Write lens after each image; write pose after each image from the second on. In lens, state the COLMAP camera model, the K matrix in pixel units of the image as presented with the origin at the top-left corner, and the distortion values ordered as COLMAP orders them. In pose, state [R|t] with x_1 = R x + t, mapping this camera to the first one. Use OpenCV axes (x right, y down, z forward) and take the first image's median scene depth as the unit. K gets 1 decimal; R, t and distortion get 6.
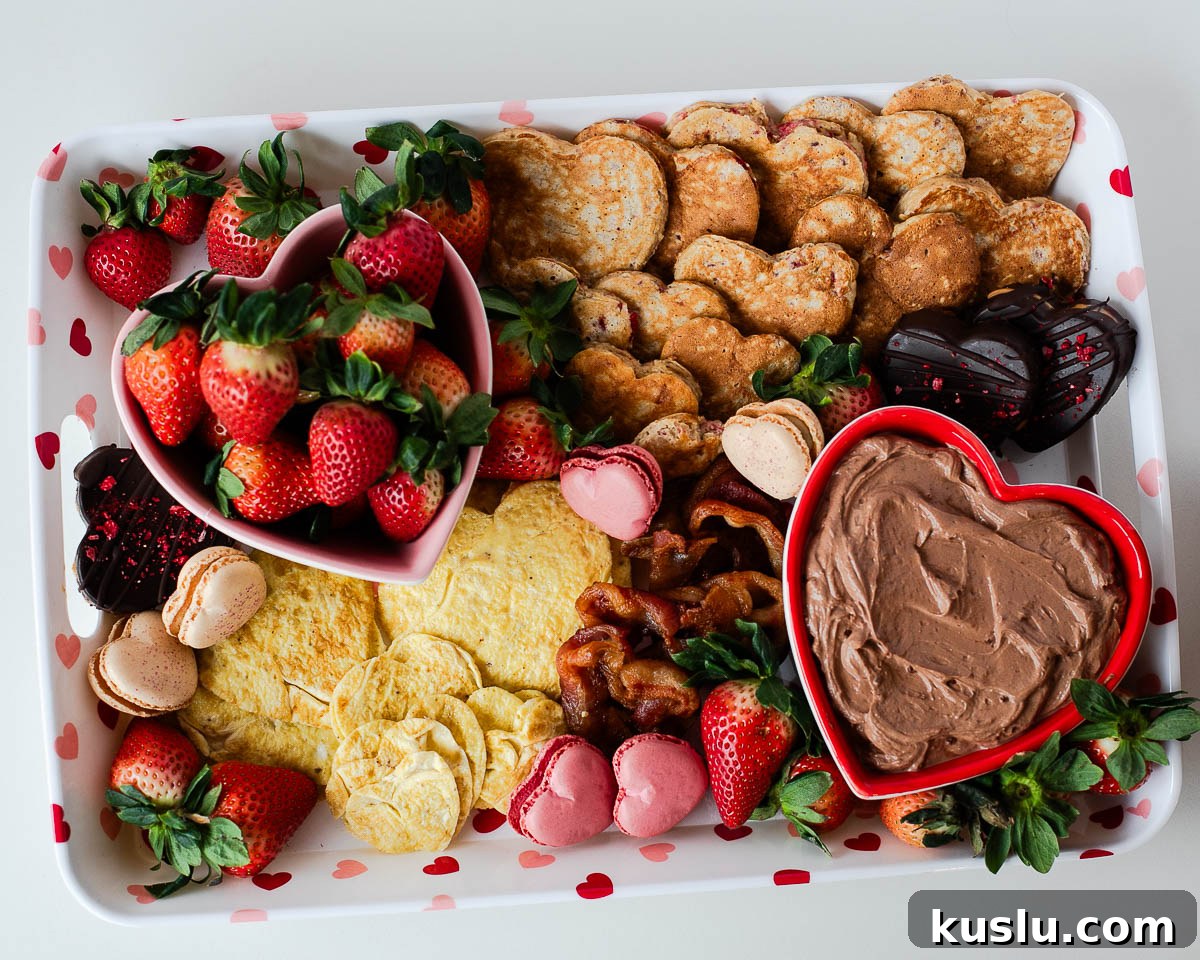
lens RADIAL K [[2388.3, 0, 599.9], [0, 2388.3, 454.5], [0, 0, 1]] dist [-0.206540, 0.040766]
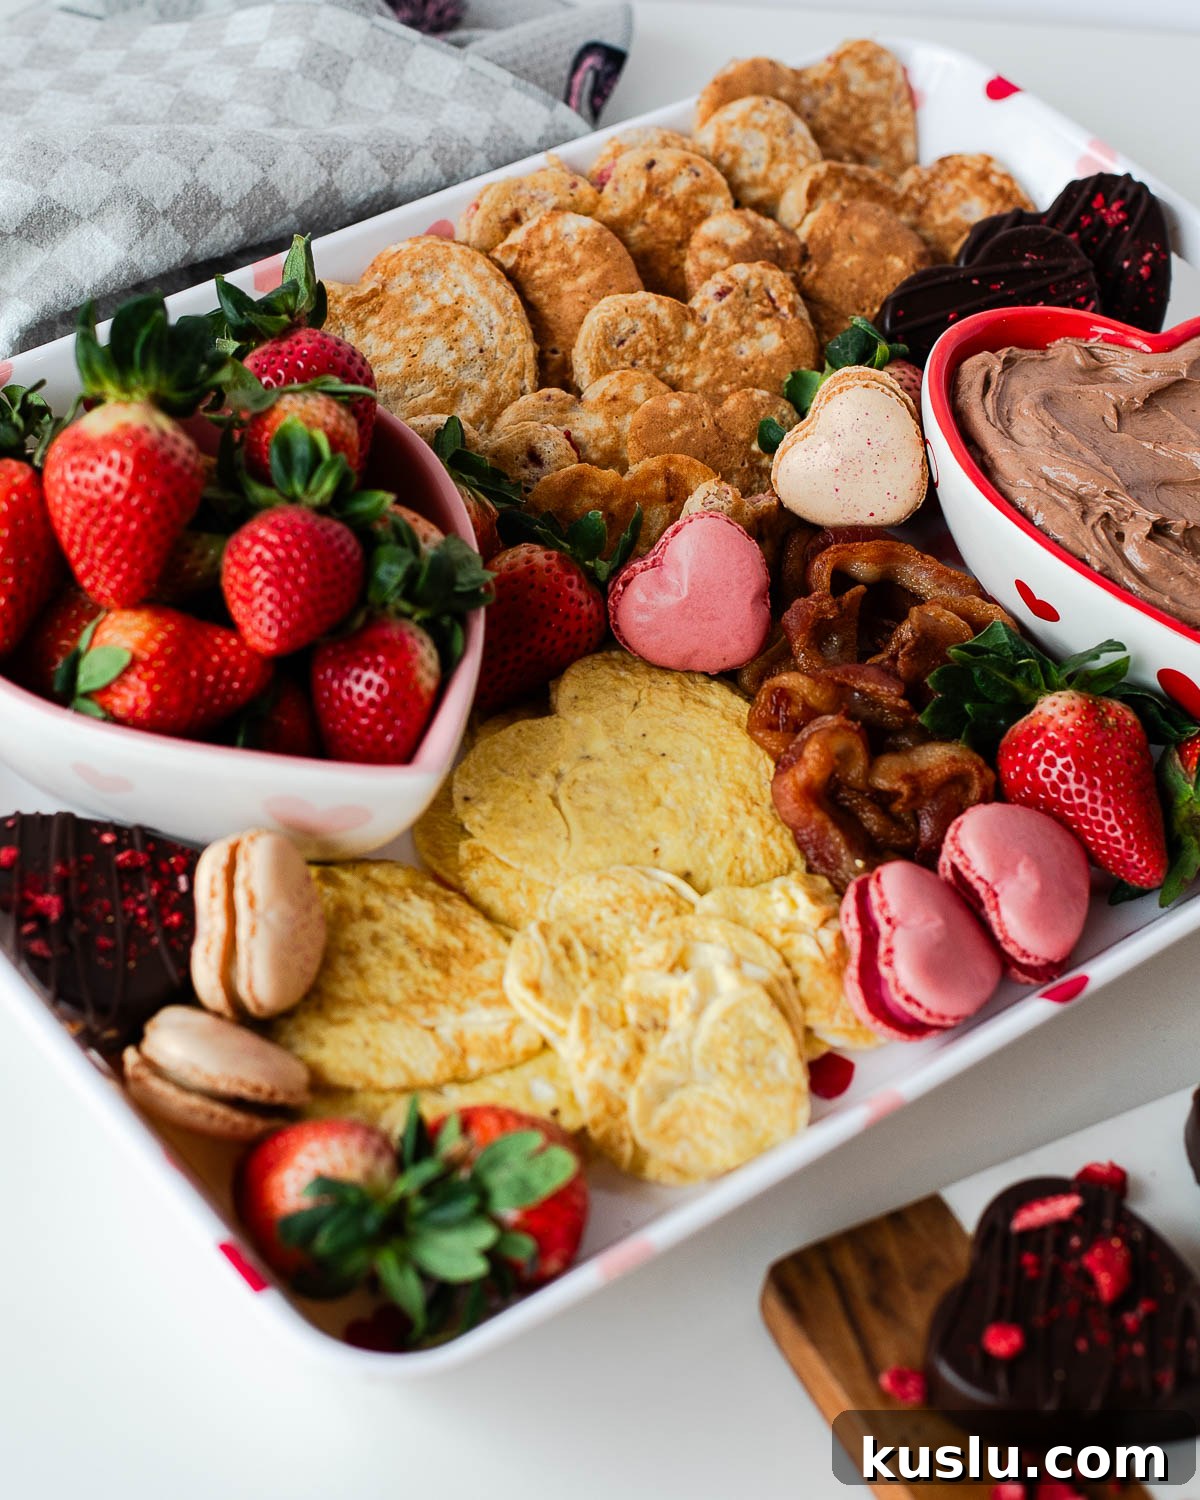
lens RADIAL K [[3232.7, 0, 472.0], [0, 3232.7, 749.8], [0, 0, 1]] dist [-0.198024, 0.139540]
pose [[0.838344, -0.374204, 0.396423, -0.412916], [0.530155, 0.728986, -0.433029, 0.397187], [-0.126945, 0.573193, 0.809527, 0.313643]]
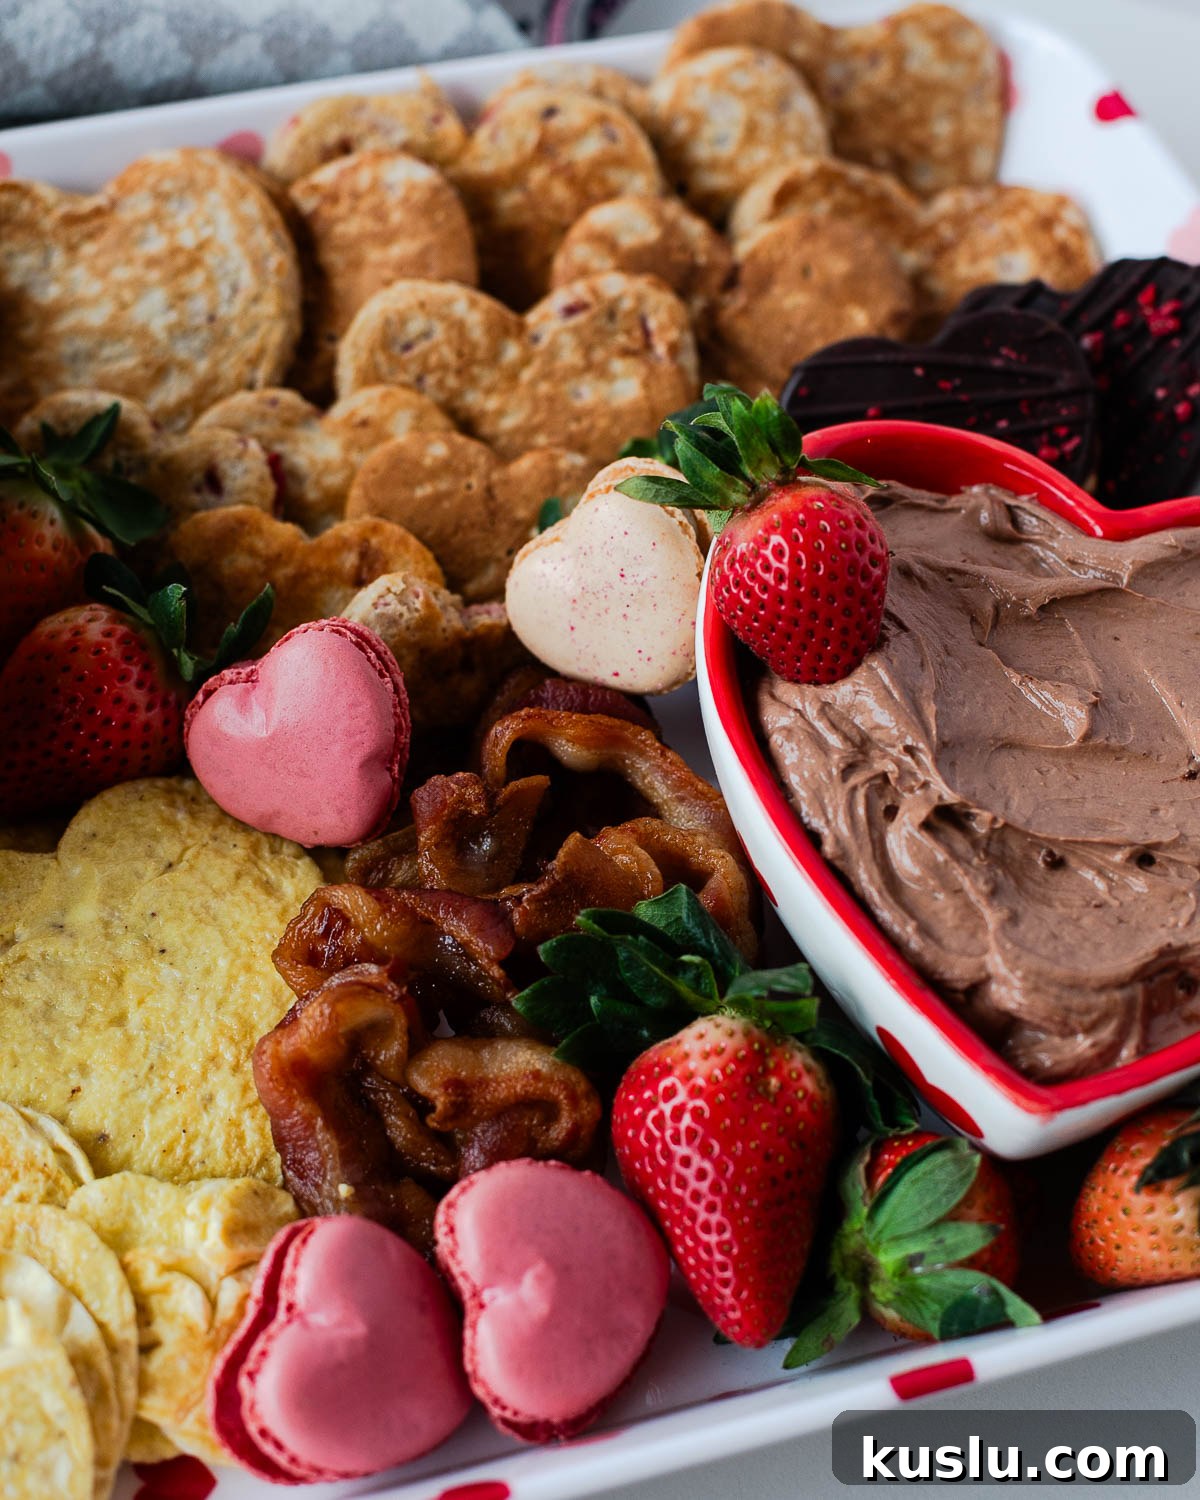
lens RADIAL K [[2985.3, 0, 600.4], [0, 2985.3, 804.4], [0, 0, 1]] dist [-0.206540, 0.040766]
pose [[0.964915, -0.175350, 0.195425, -0.053820], [0.246303, 0.862356, -0.442355, 0.294155], [-0.090959, 0.474969, 0.875289, 0.499147]]
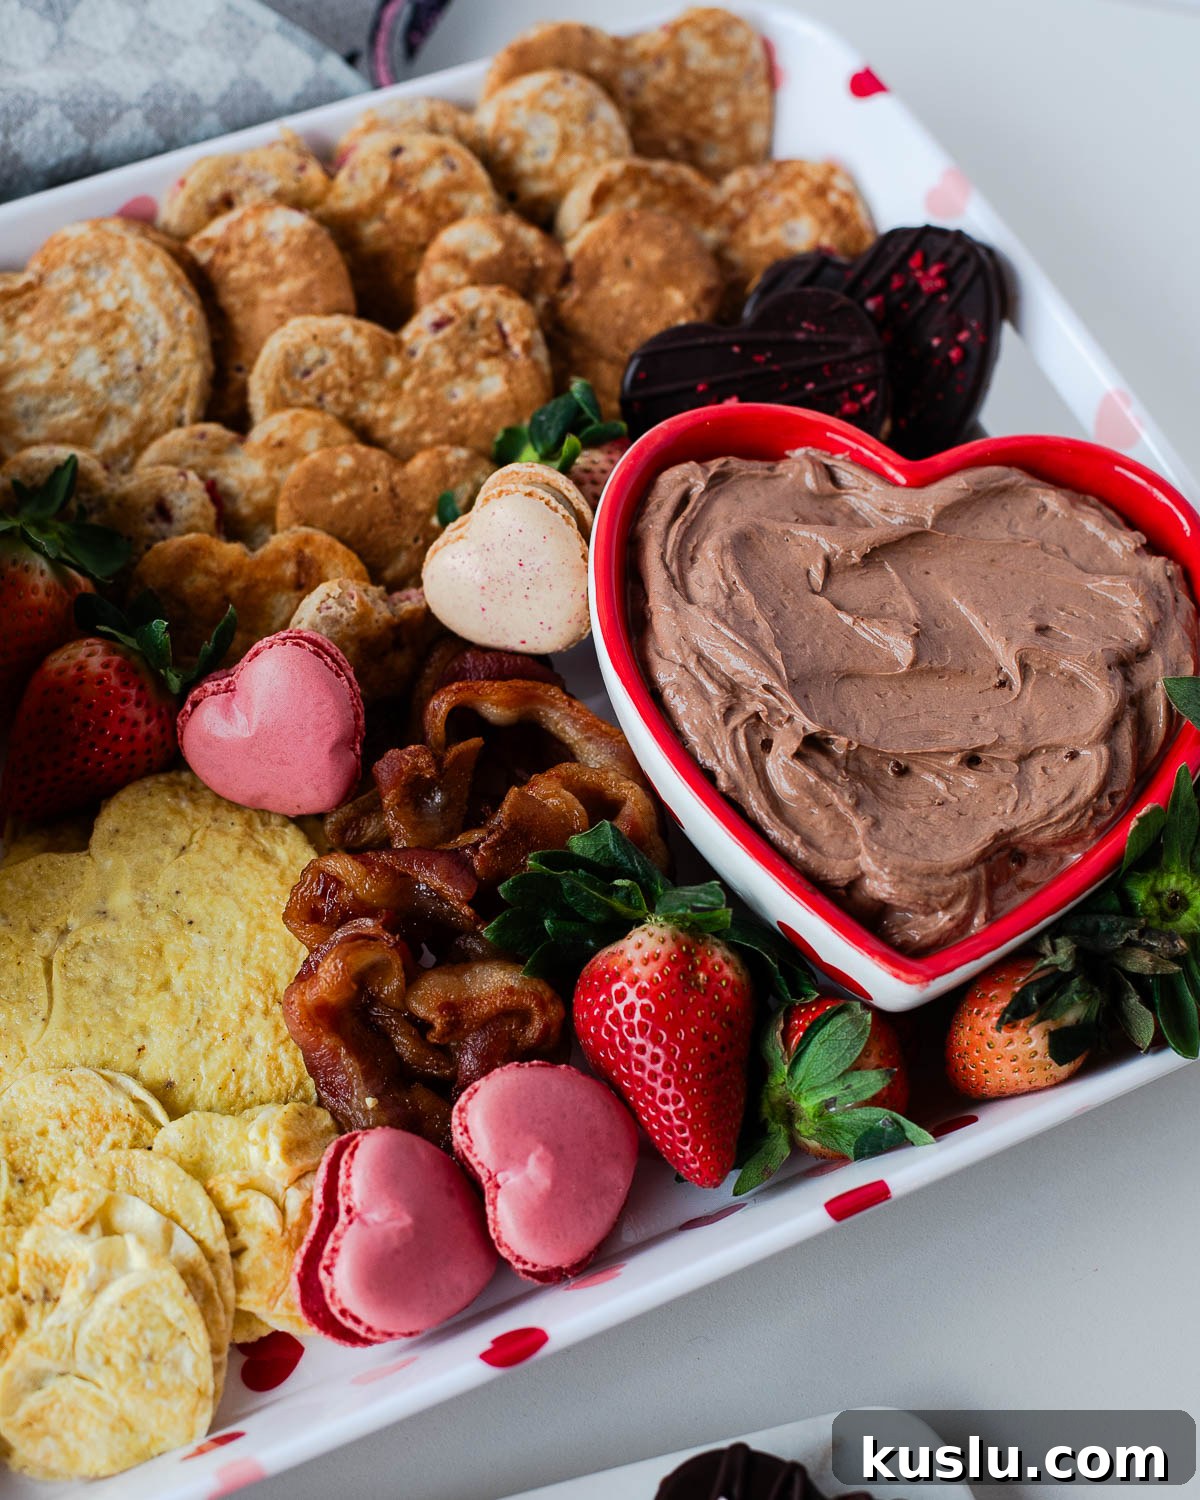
lens RADIAL K [[2761.7, 0, 557.6], [0, 2761.7, 829.3], [0, 0, 1]] dist [-0.196688, 0.050421]
pose [[0.922838, -0.314602, 0.222252, -0.084947], [0.374079, 0.869564, -0.322372, 0.268506], [-0.091844, 0.380637, 0.920152, 0.408758]]
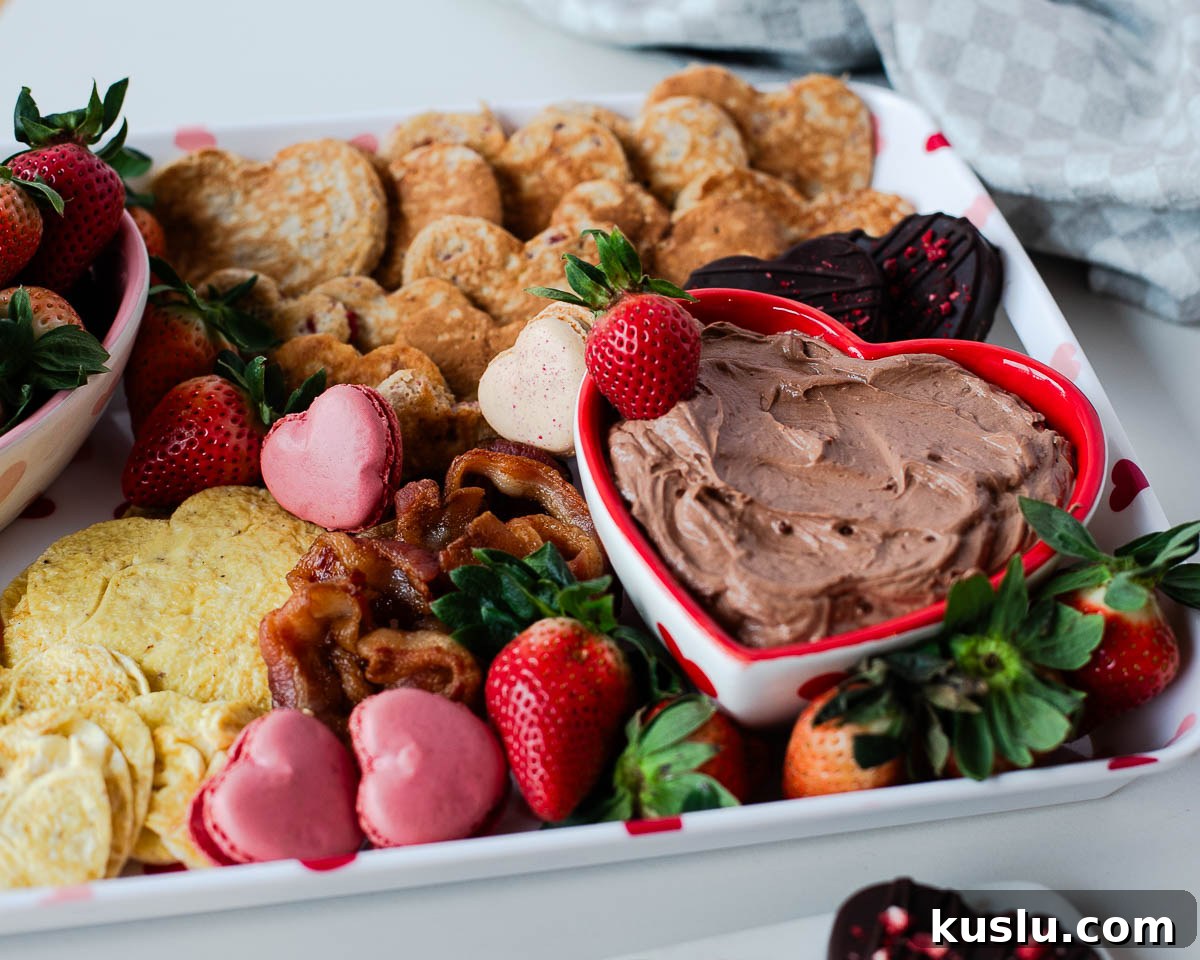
lens RADIAL K [[2275.7, 0, 600.0], [0, 2275.7, 480.0], [0, 0, 1]] dist [-0.179425, -0.007230]
pose [[0.991627, -0.082280, 0.099533, 0.016364], [0.127342, 0.751146, -0.647738, 0.470439], [-0.021468, 0.654988, 0.755334, 0.488683]]
